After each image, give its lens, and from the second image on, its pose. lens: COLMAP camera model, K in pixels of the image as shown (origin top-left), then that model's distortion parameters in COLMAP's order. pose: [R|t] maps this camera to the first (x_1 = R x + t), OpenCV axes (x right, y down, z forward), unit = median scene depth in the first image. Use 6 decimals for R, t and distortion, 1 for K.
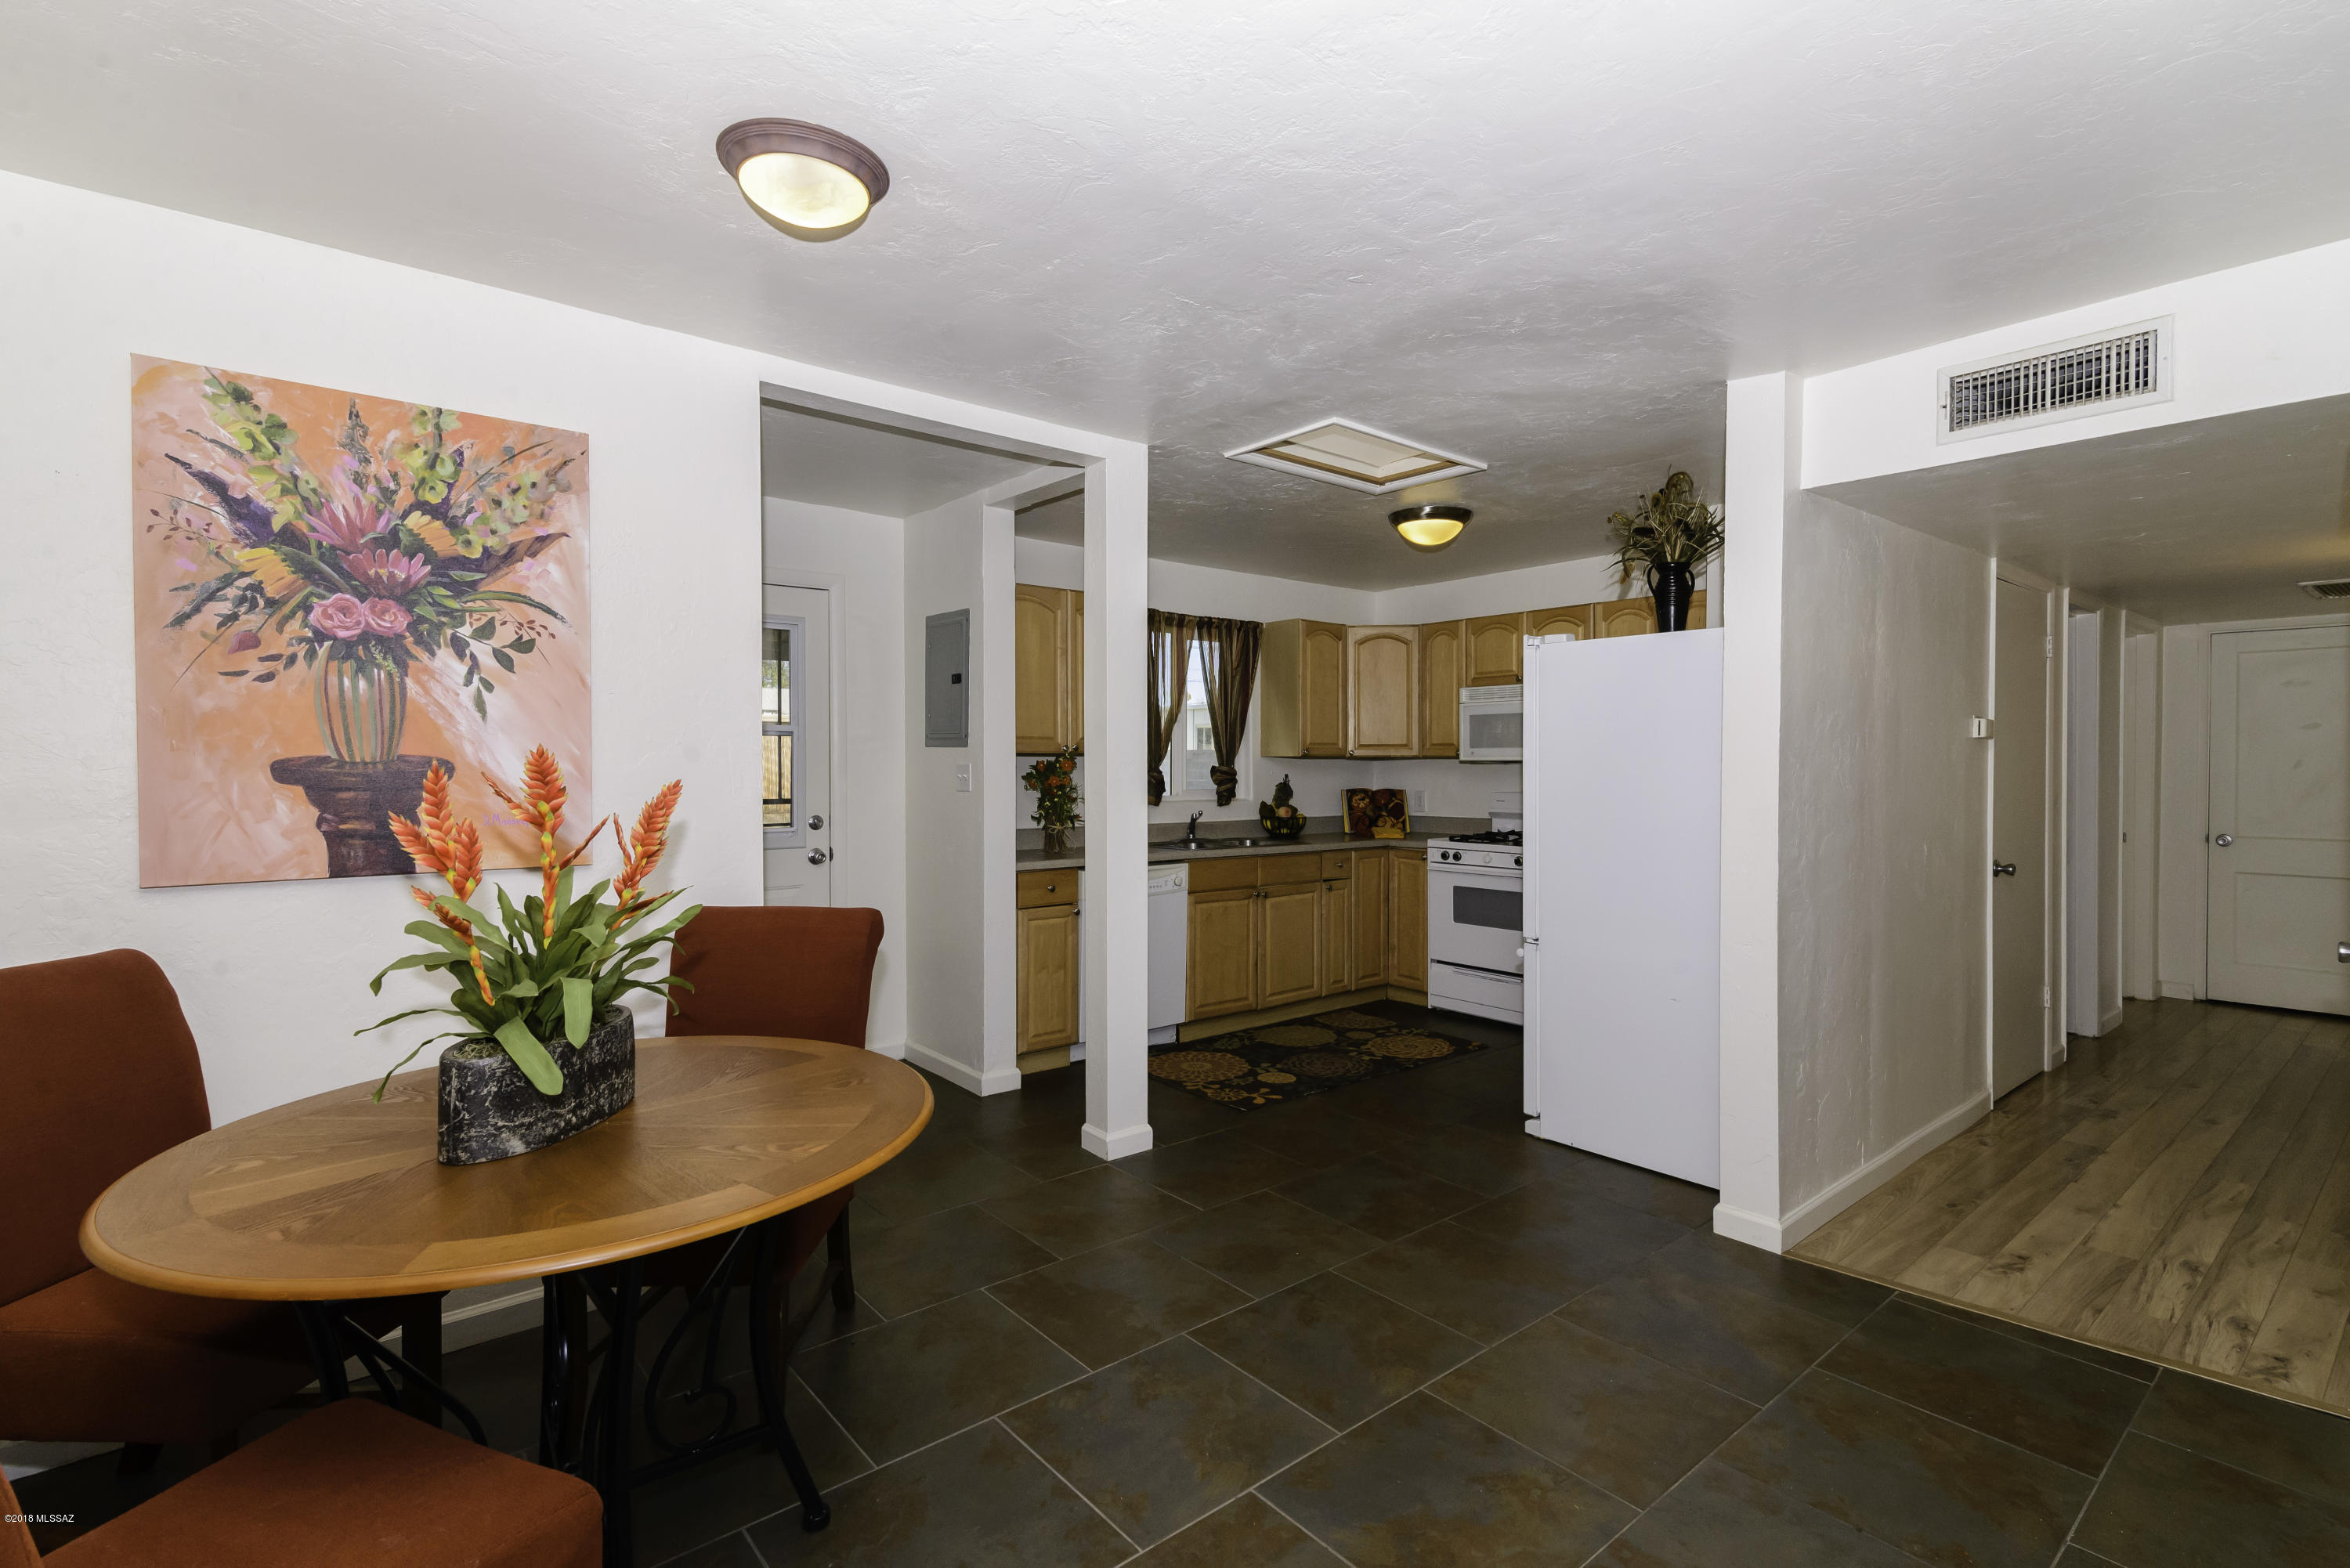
lens RADIAL K [[1075.8, 0, 1169.8], [0, 1075.8, 776.9], [0, 0, 1]] dist [0.014342, -0.000264]
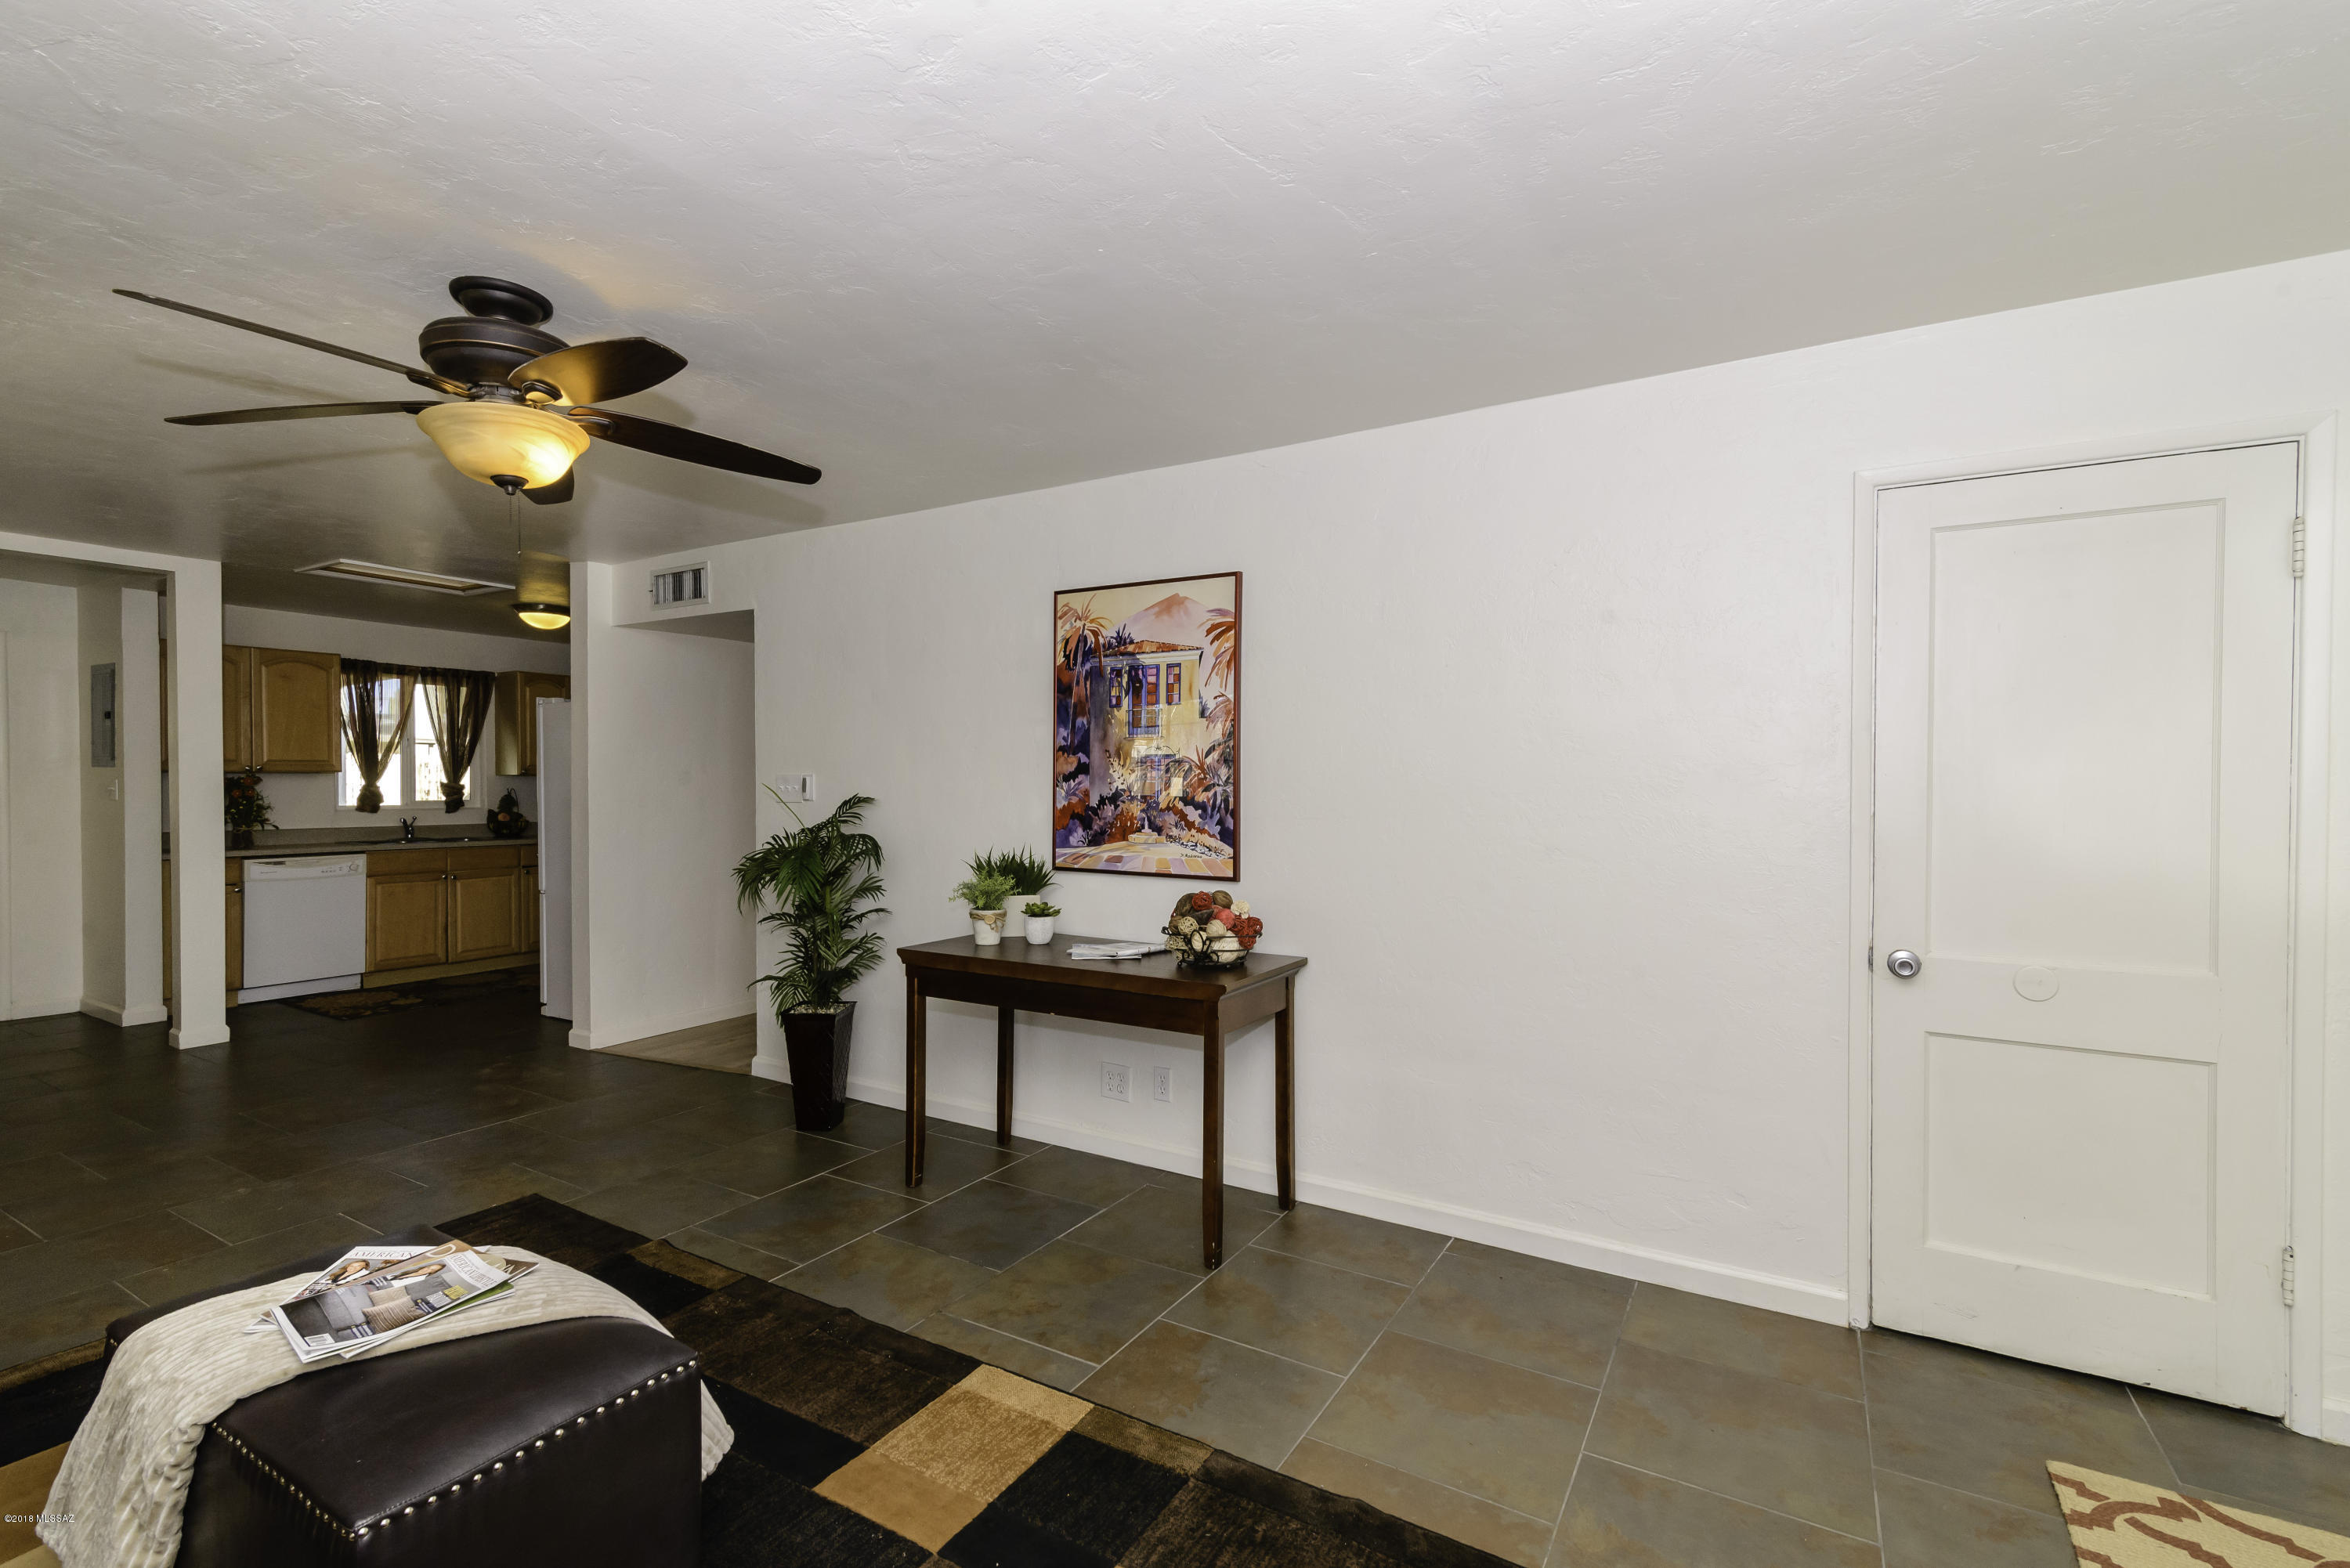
lens RADIAL K [[1075.8, 0, 1175.3], [0, 1075.8, 787.0], [0, 0, 1]] dist [0.014342, -0.000264]
pose [[0.947718, -0.001633, 0.319106, 0.541564], [0.004623, 0.999952, -0.008611, 0.013283], [-0.319076, 0.009636, 0.947680, -0.605567]]
